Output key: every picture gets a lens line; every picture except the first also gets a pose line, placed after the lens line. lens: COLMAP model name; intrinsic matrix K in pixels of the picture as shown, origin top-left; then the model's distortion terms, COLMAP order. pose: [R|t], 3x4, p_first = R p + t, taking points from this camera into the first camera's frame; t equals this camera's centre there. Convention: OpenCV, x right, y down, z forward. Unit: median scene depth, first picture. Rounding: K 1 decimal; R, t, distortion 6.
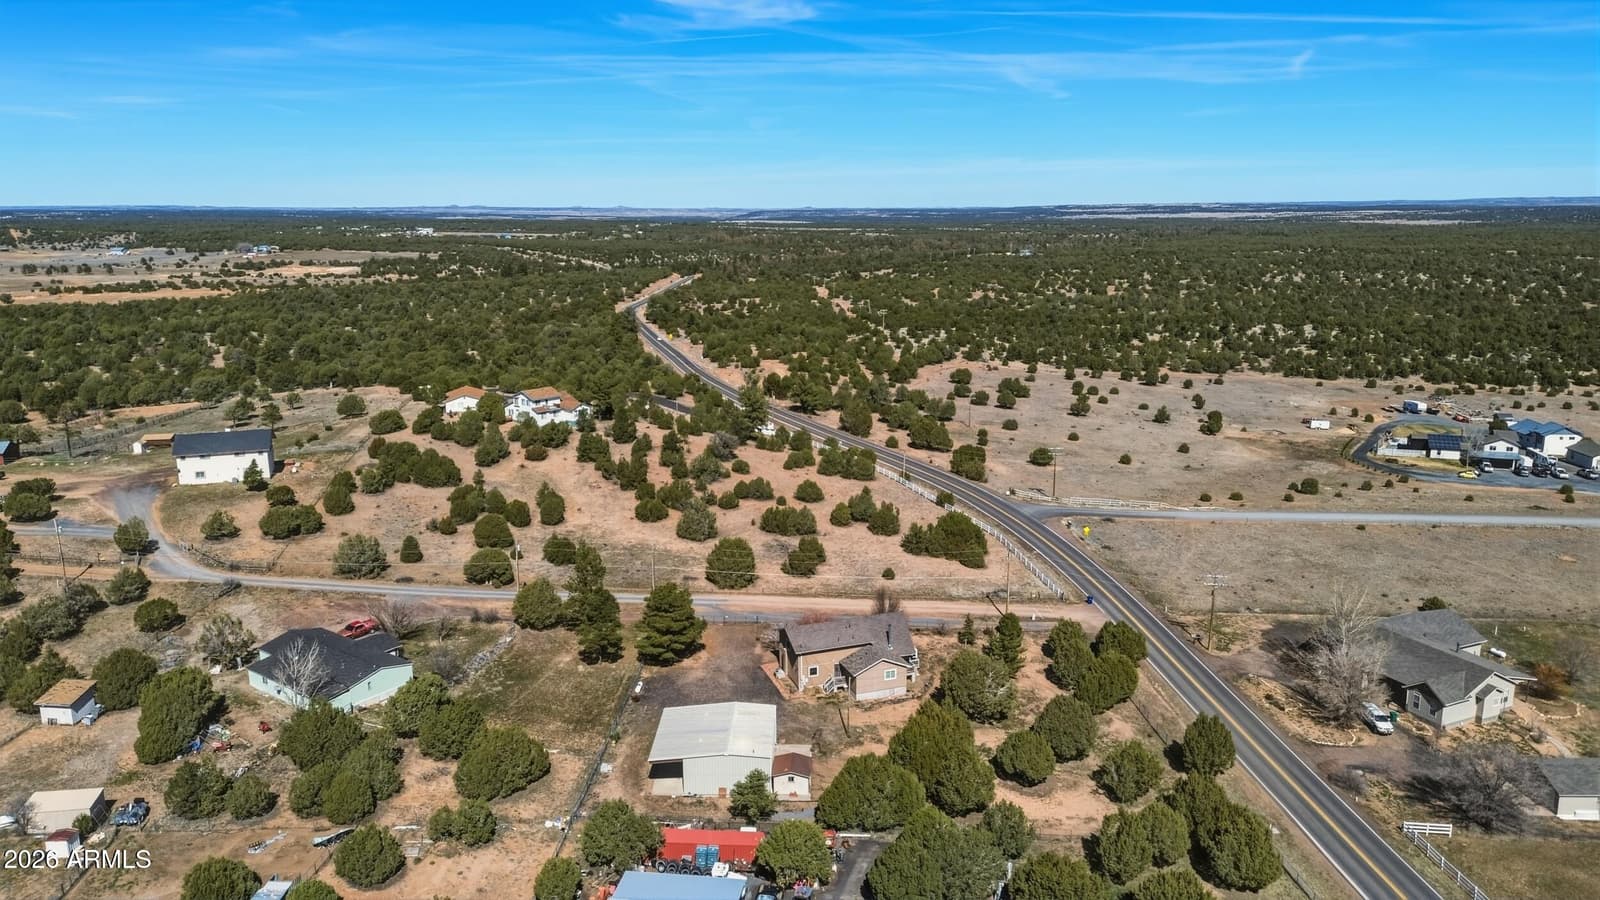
lens RADIAL K [[1158.6, 0, 799.5], [0, 1158.6, 448.6], [0, 0, 1]] dist [0.000499, -0.003302]
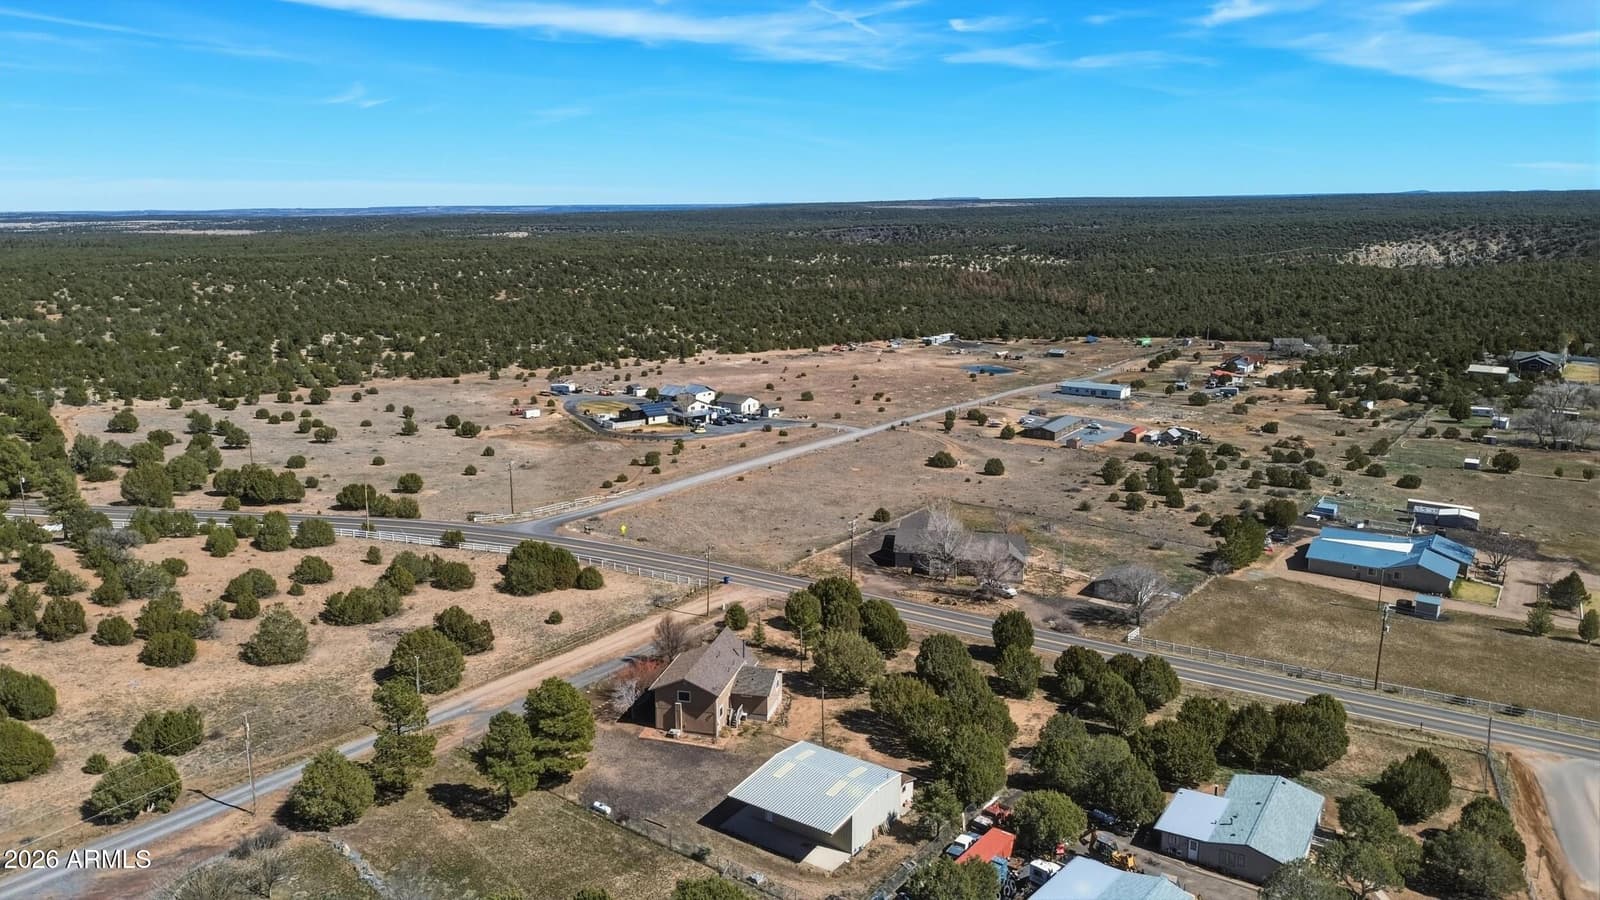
lens RADIAL K [[1158.6, 0, 801.7], [0, 1158.6, 449.9], [0, 0, 1]] dist [0.000499, -0.003302]
pose [[0.511286, -0.167114, 0.843006, -0.385368], [0.173862, 0.980743, 0.088970, -0.045153], [-0.841640, 0.101078, 0.530495, 0.239680]]
